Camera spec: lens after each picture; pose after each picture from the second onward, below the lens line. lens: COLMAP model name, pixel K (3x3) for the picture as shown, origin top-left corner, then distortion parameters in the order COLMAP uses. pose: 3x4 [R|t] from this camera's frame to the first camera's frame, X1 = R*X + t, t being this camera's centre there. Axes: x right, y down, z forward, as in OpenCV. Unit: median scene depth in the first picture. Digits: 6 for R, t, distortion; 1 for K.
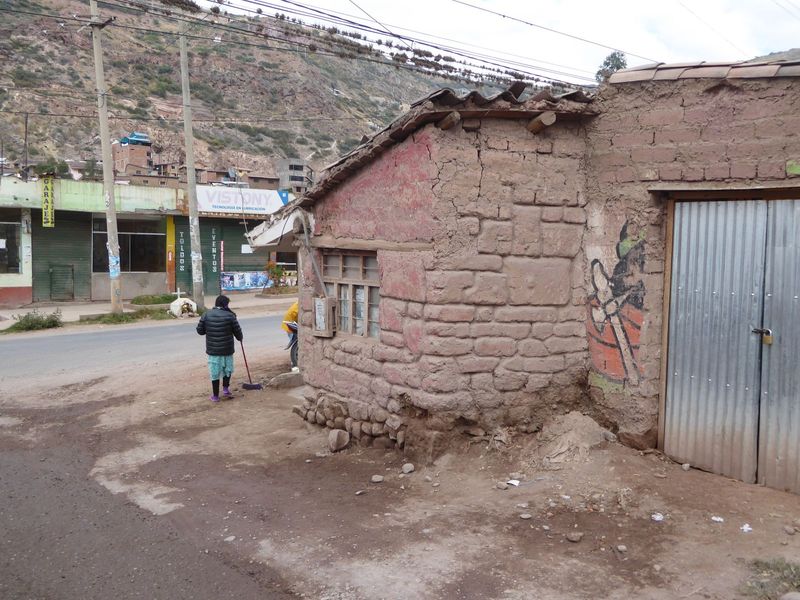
lens RADIAL K [[749.3, 0, 399.7], [0, 749.3, 299.2], [0, 0, 1]] dist [-0.002372, 0.000000]
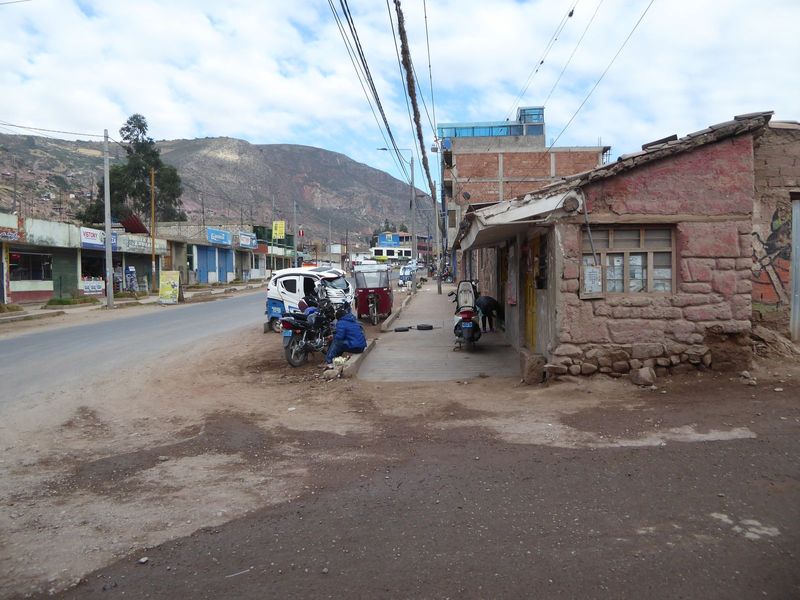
lens RADIAL K [[579.8, 0, 400.6], [0, 579.8, 301.3], [0, 0, 1]] dist [-0.009443, -0.008297]
pose [[0.656295, -0.048885, 0.752919, -1.207859], [0.078147, 0.996936, -0.003389, 0.040839], [-0.750447, 0.061063, 0.658104, 0.756308]]
